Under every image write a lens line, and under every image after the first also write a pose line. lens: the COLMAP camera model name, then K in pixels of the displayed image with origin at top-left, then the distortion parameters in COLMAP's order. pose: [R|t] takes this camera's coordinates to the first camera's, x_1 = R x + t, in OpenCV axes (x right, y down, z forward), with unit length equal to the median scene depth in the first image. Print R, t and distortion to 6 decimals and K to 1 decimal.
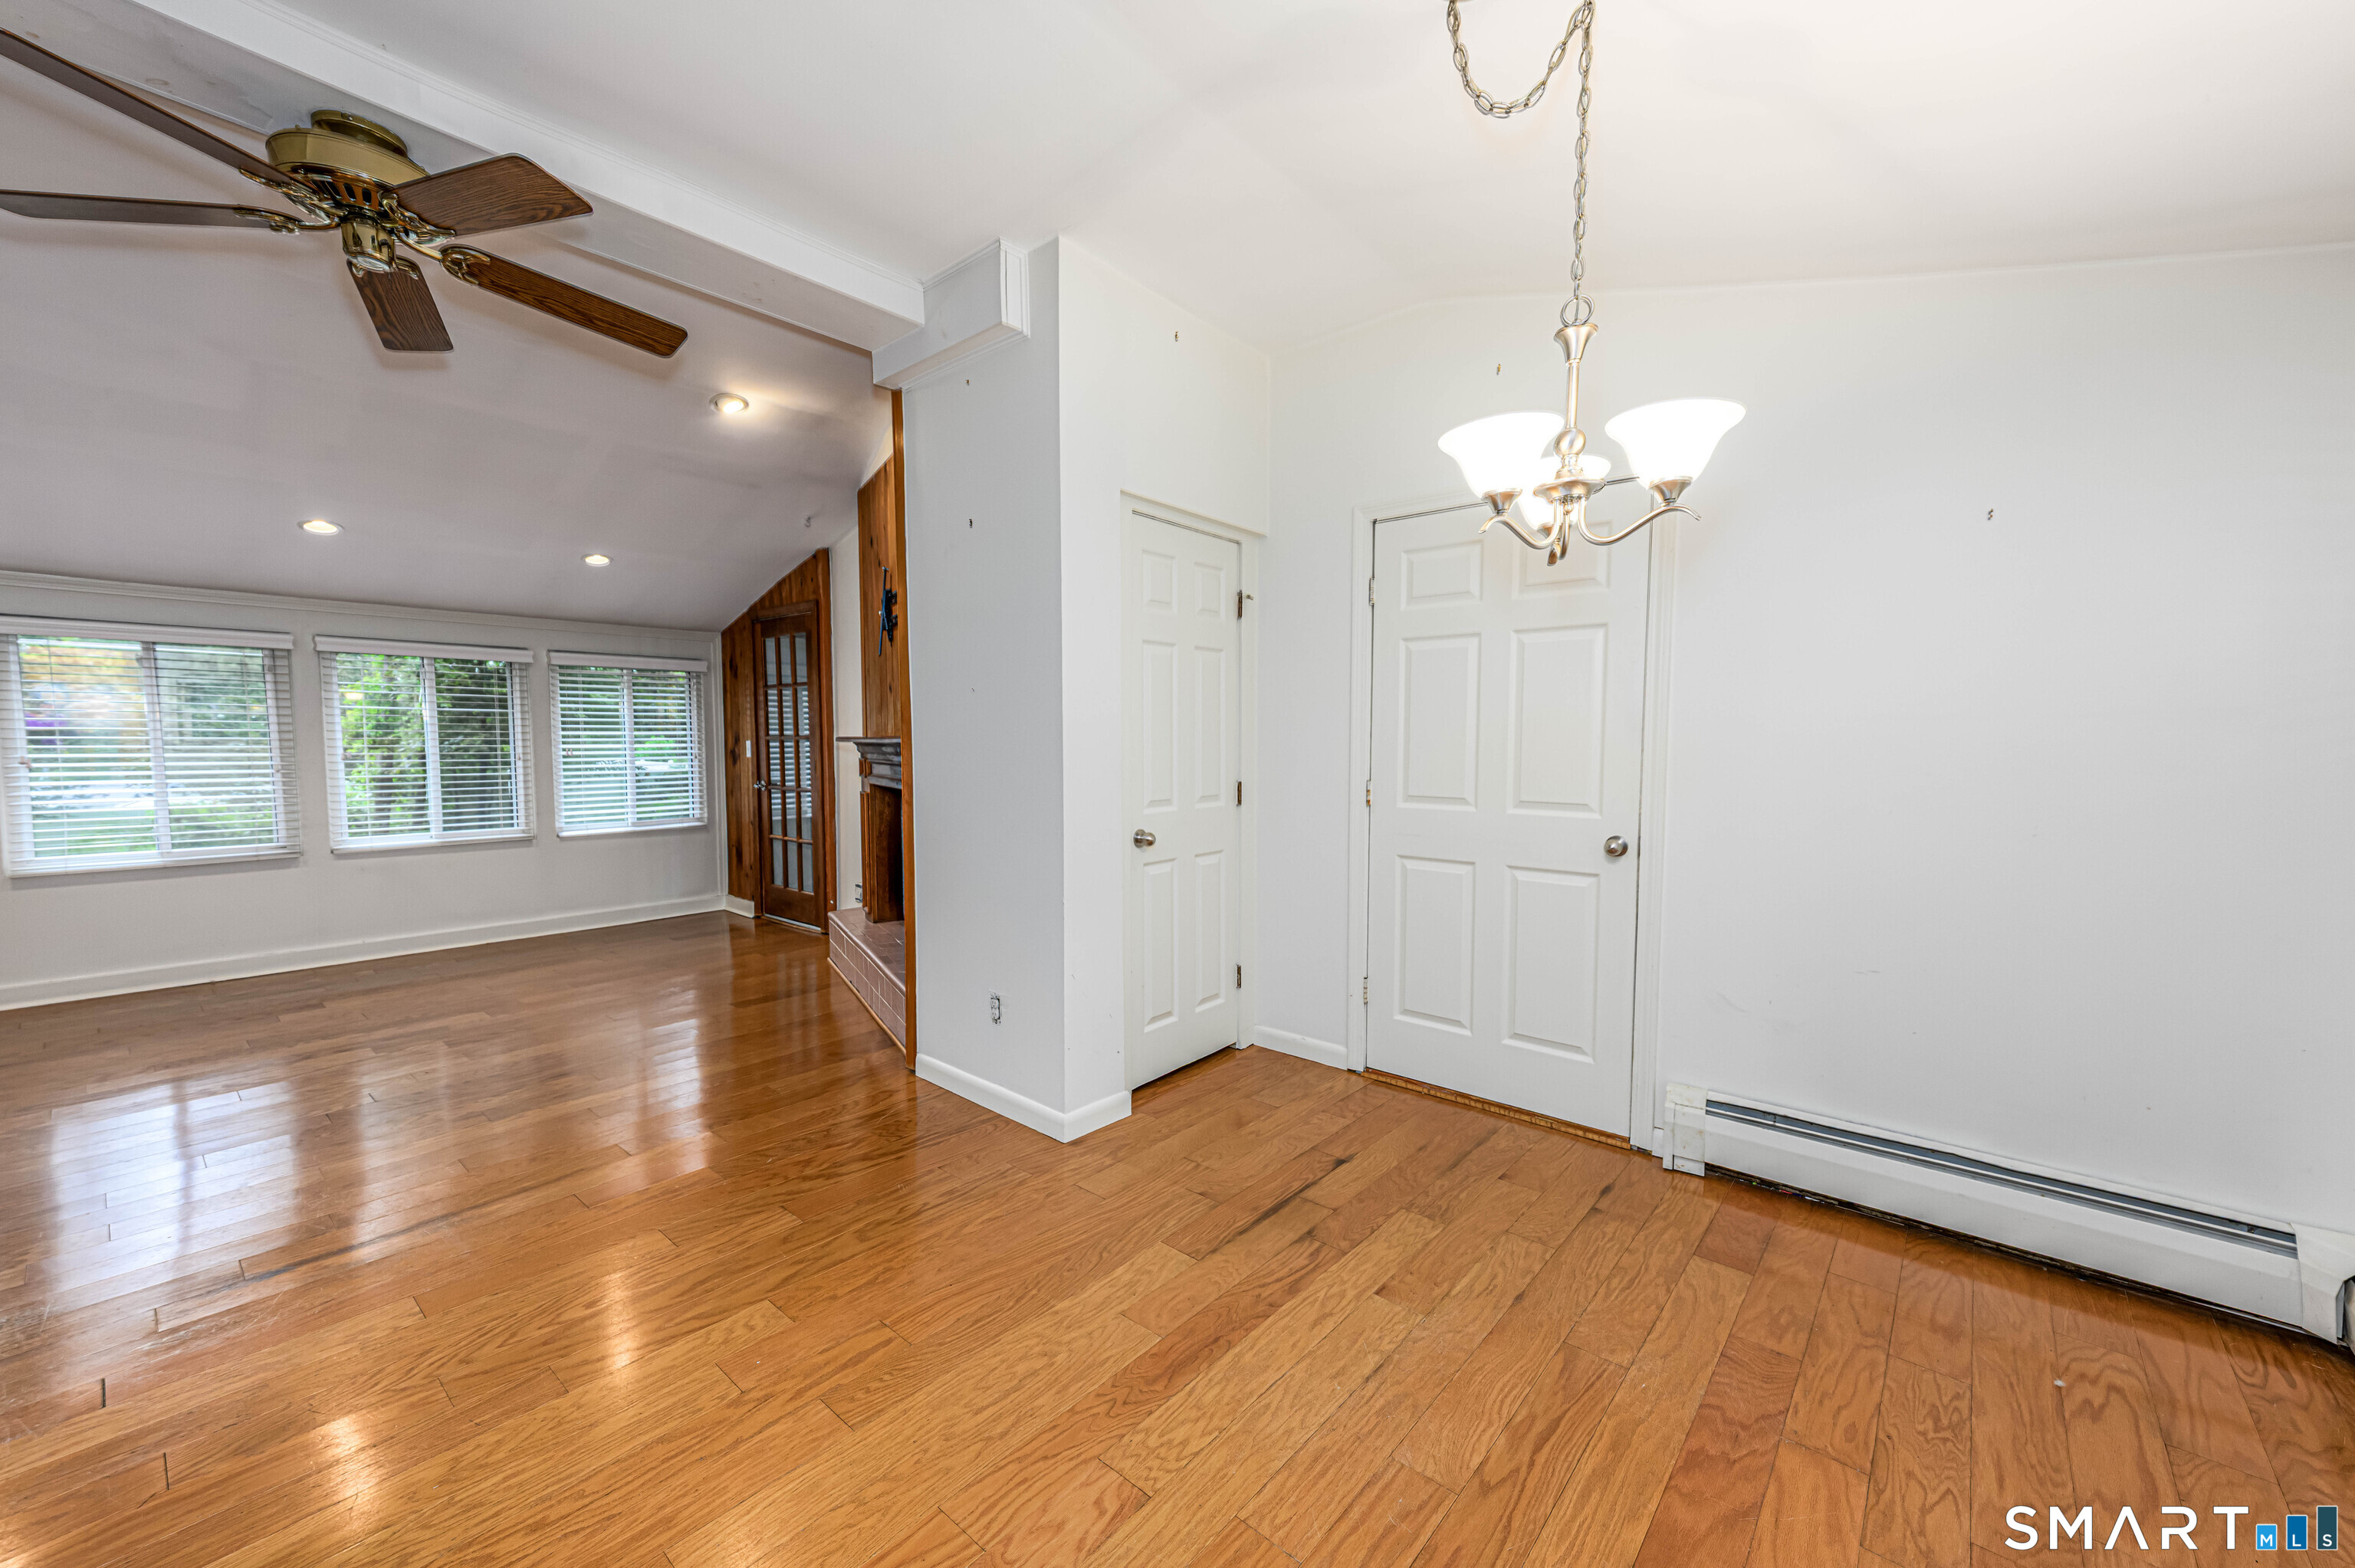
lens RADIAL K [[912.7, 0, 1173.5], [0, 912.7, 791.3], [0, 0, 1]] dist [0.010080, 0.005508]
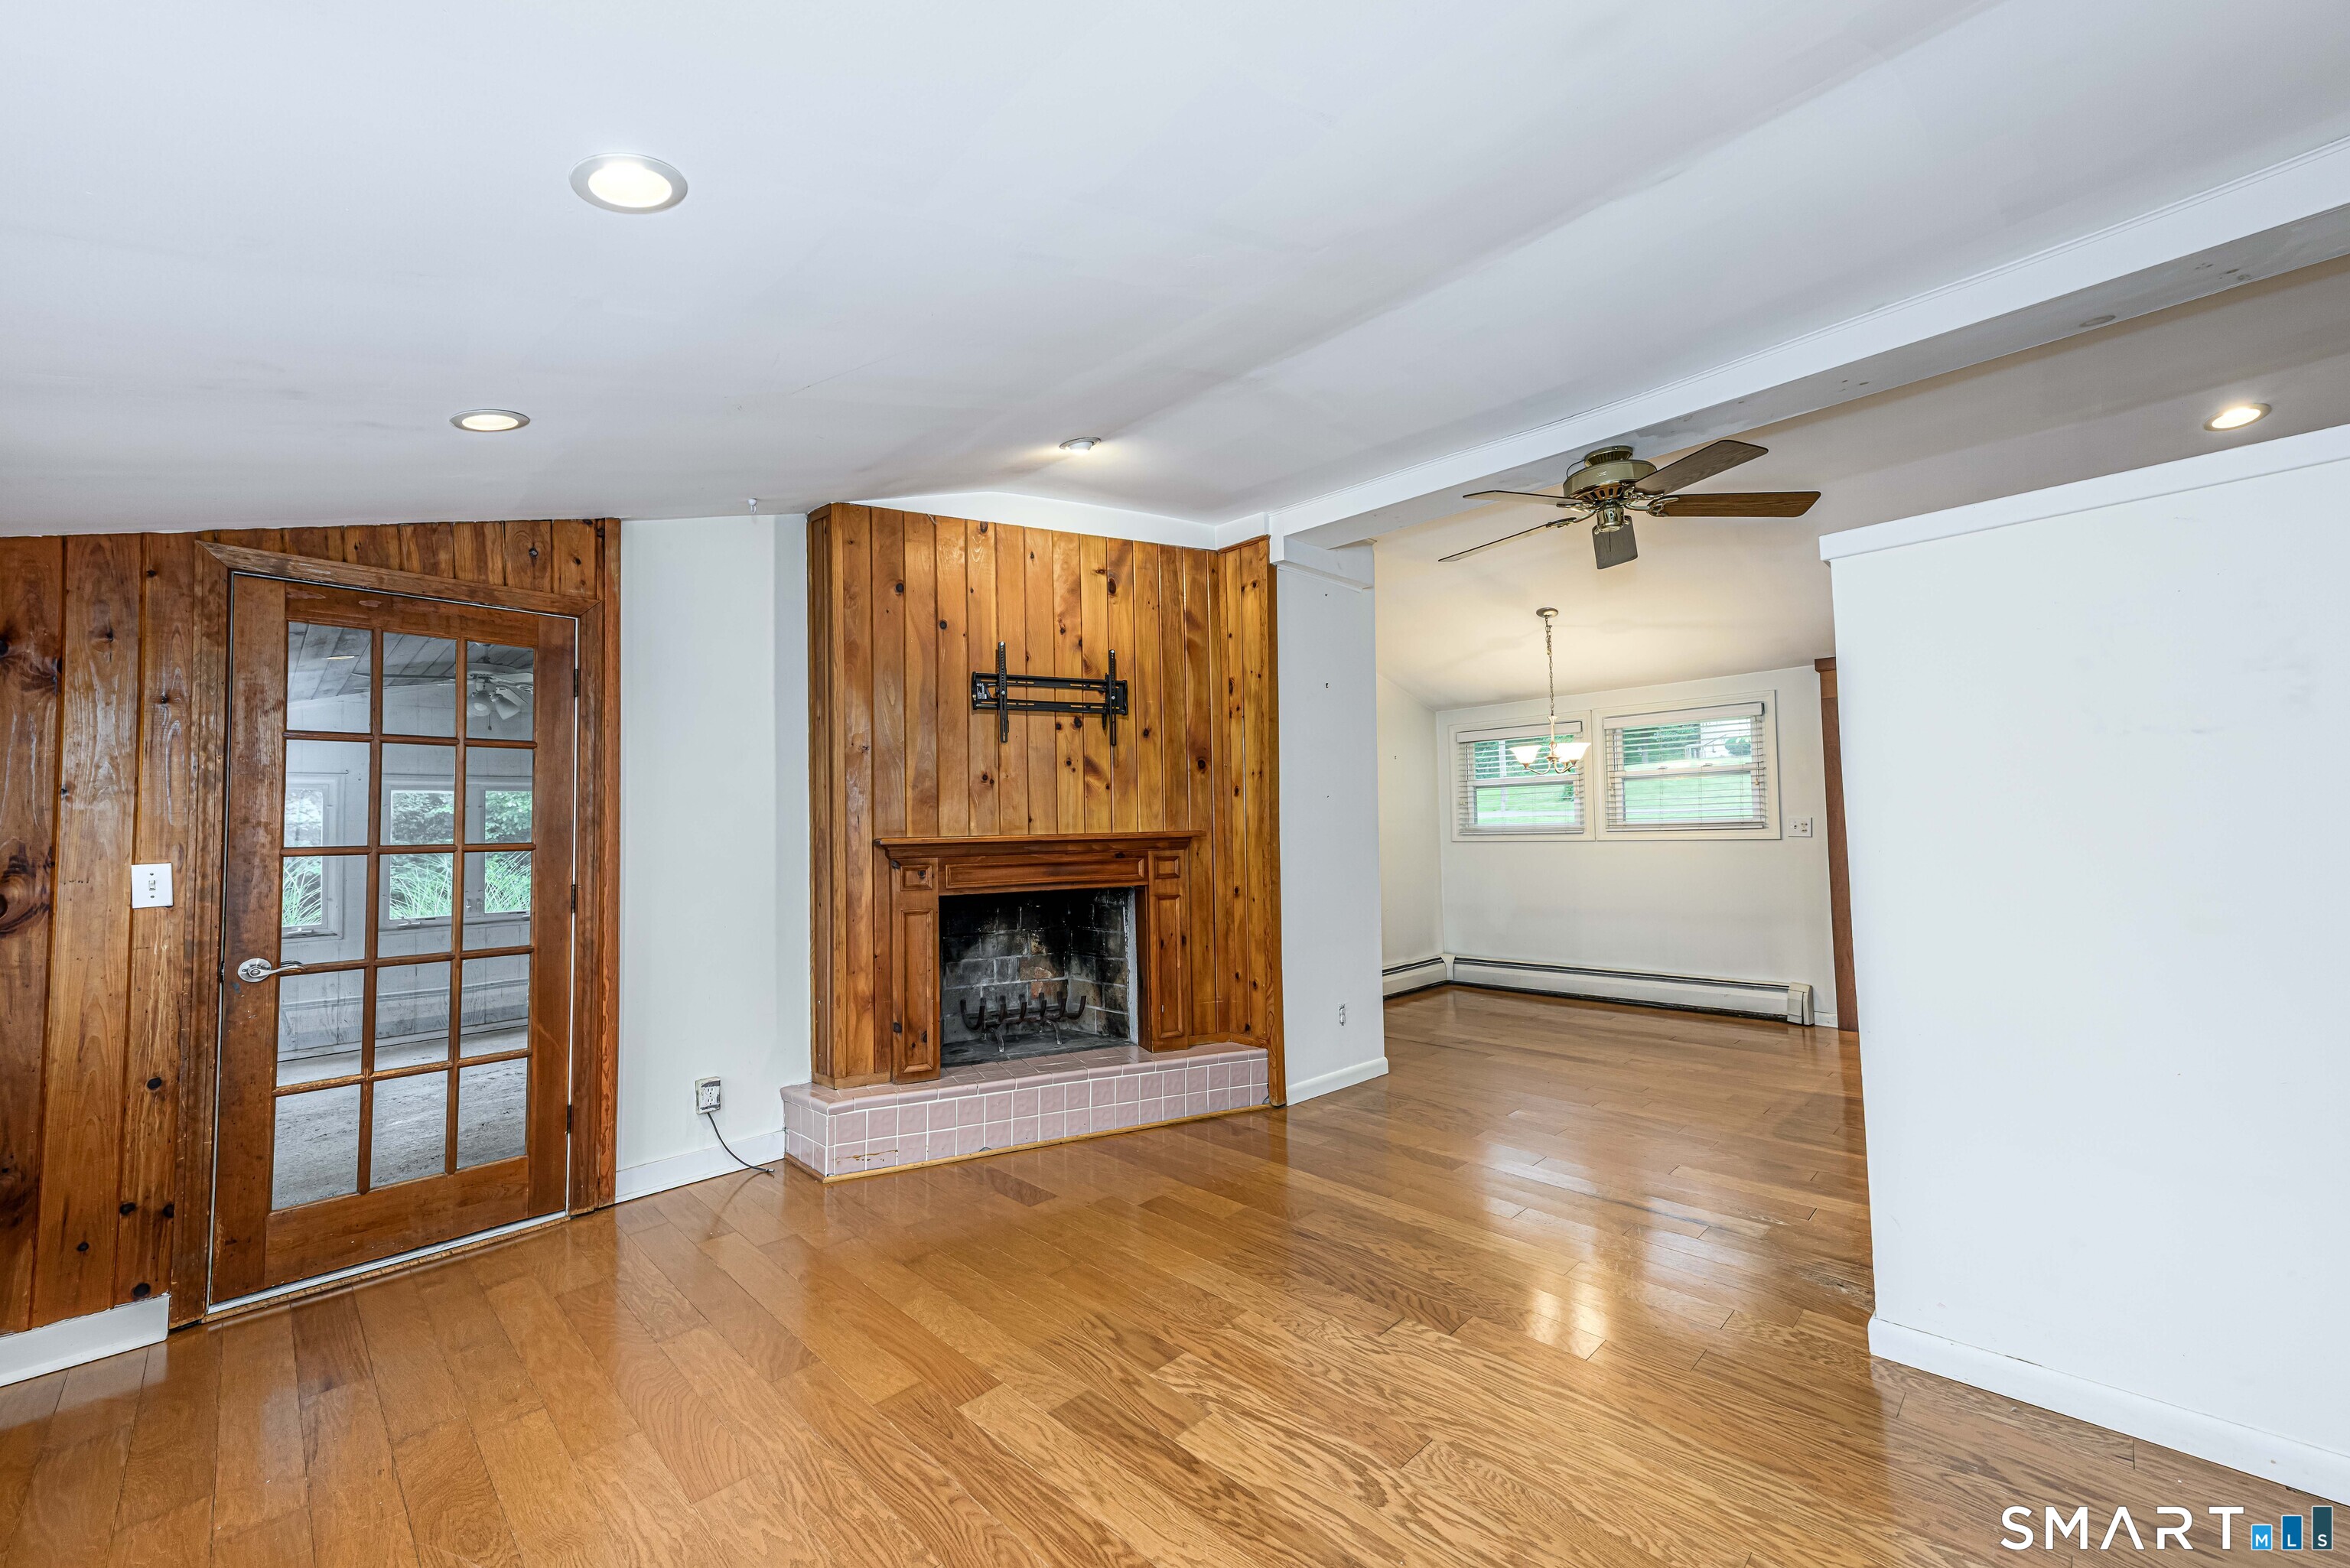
lens RADIAL K [[929.0, 0, 1145.0], [0, 929.0, 794.4], [0, 0, 1]] dist [0.028744, 0.000048]
pose [[0.104205, 0.039134, 0.993786, -0.892902], [0.079004, 0.995742, -0.047495, -0.035044], [-0.991413, 0.083463, 0.100669, 0.598011]]
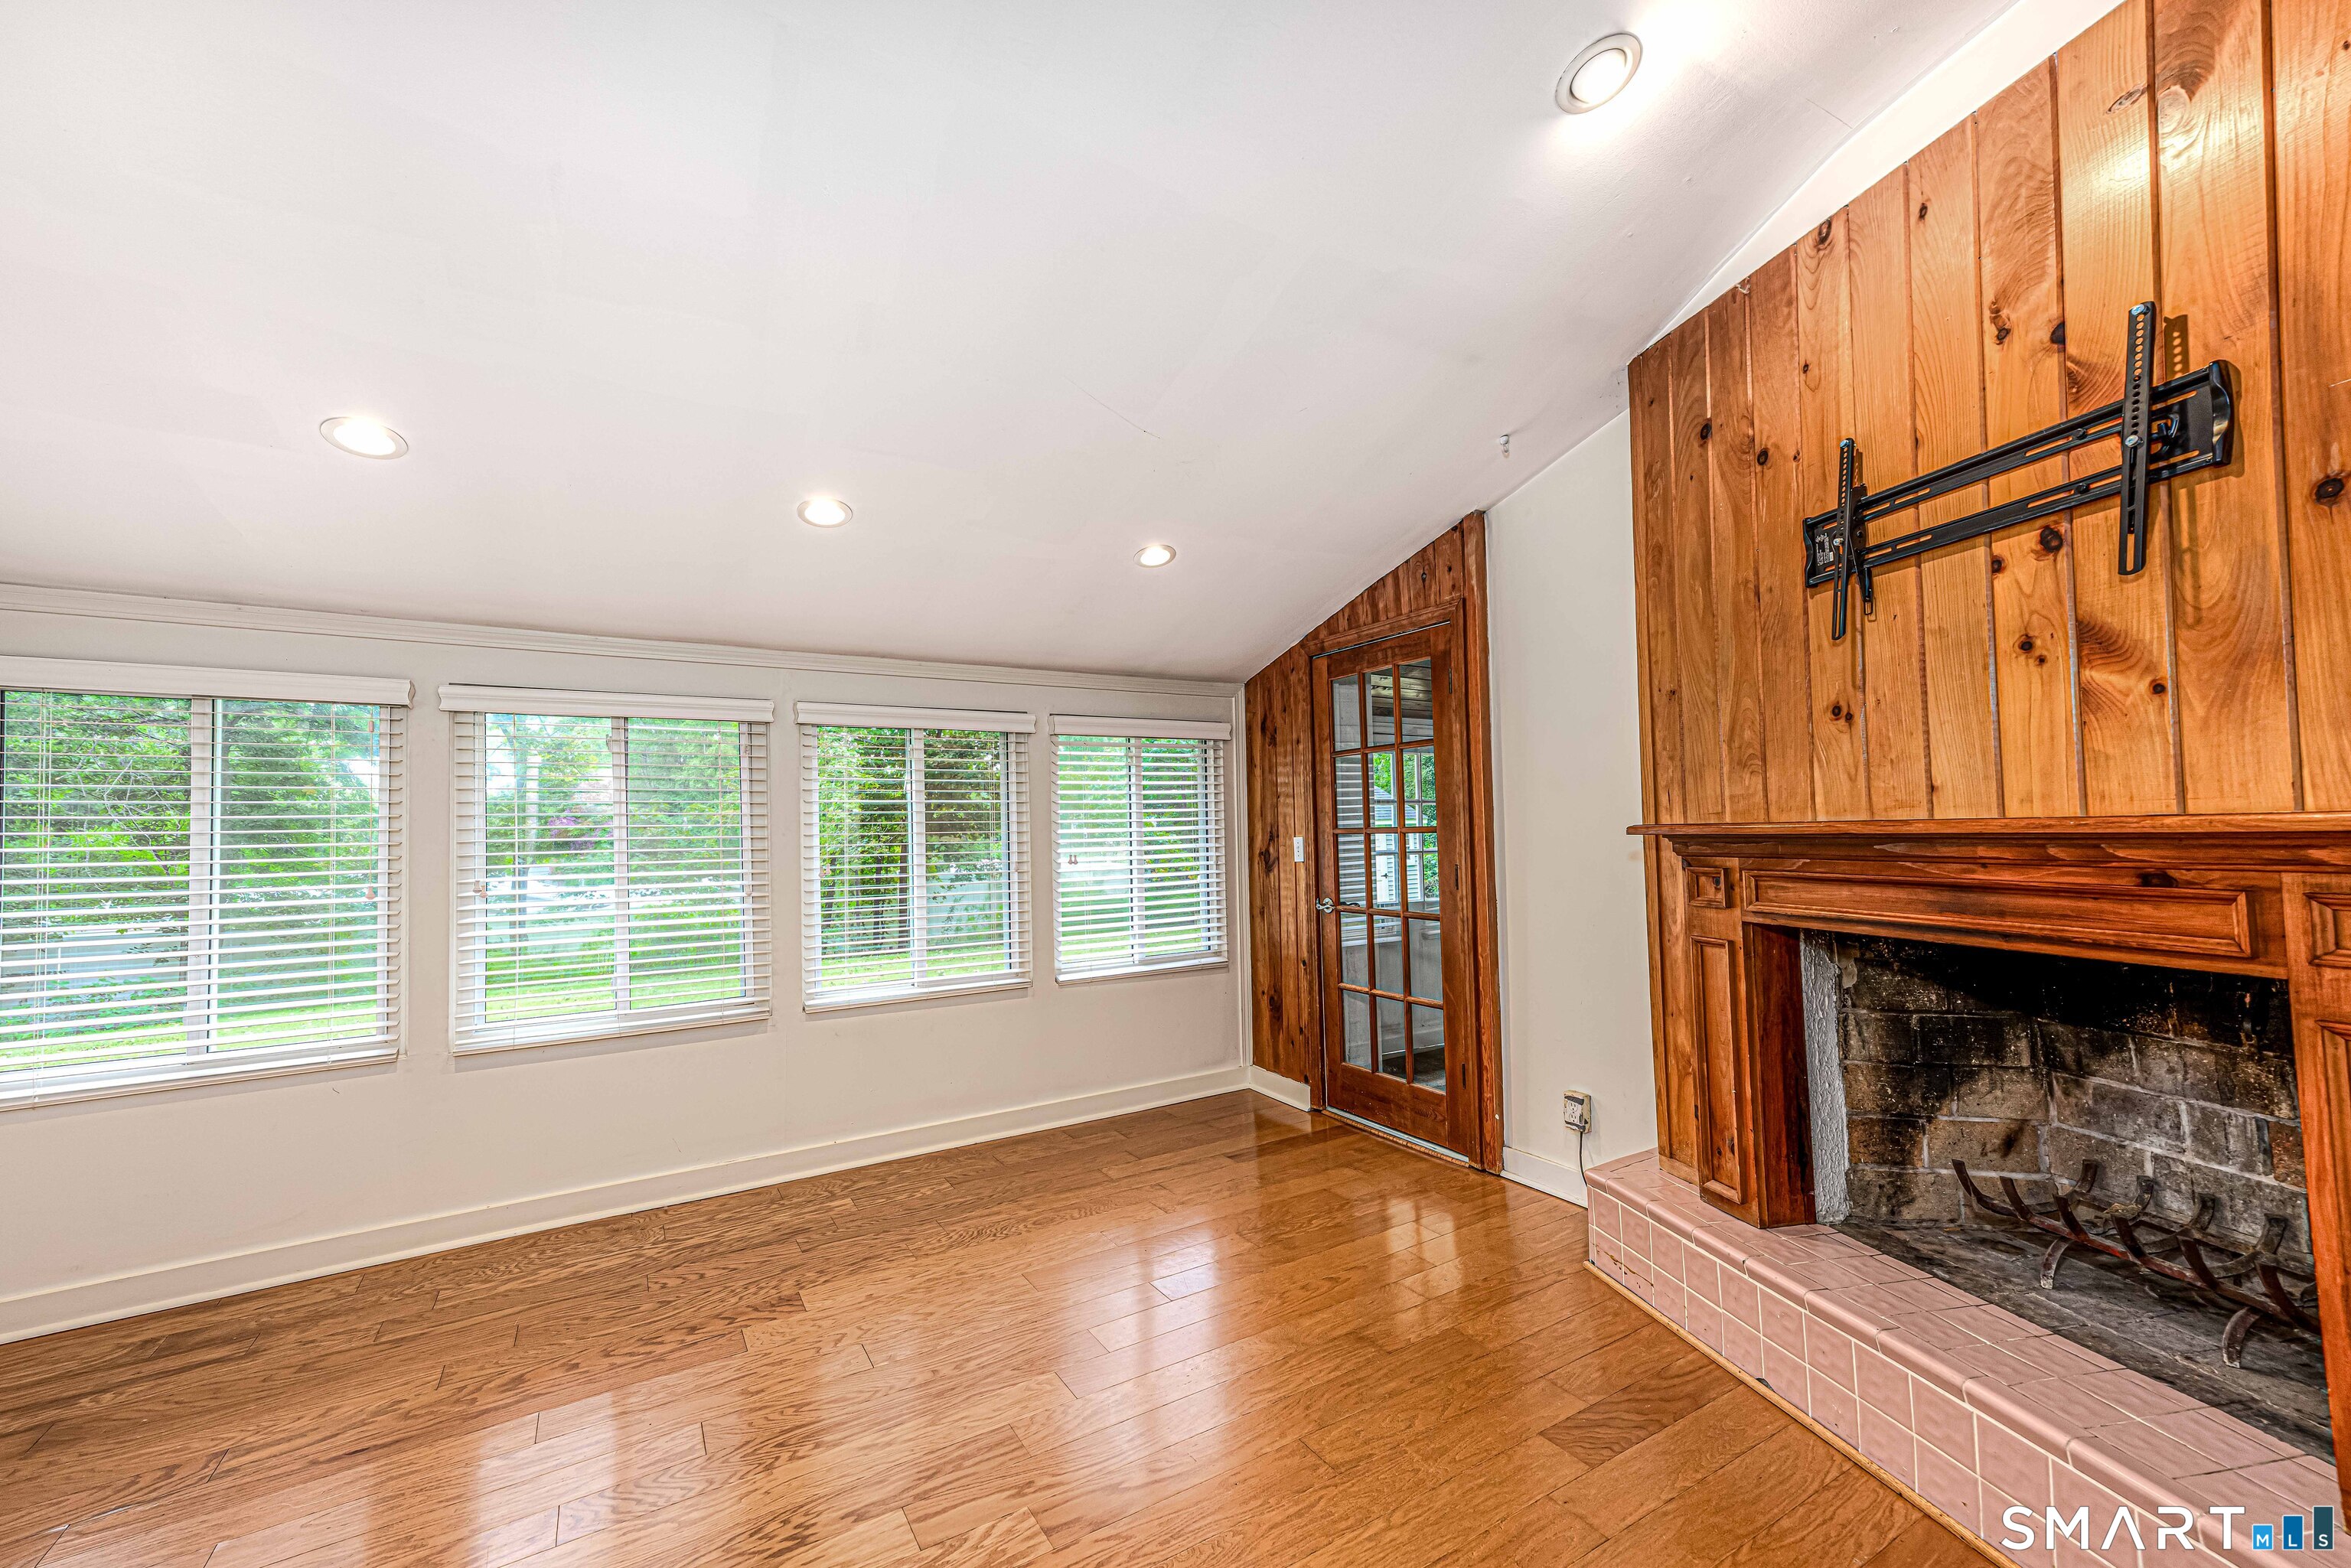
lens RADIAL K [[920.9, 0, 1154.7], [0, 920.9, 798.5], [0, 0, 1]] dist [0.027914, 0.003771]
pose [[0.945235, -0.034413, -0.324570, -0.376175], [0.004541, 0.995717, -0.092346, -0.023283], [0.326358, 0.085815, 0.941343, 0.365162]]
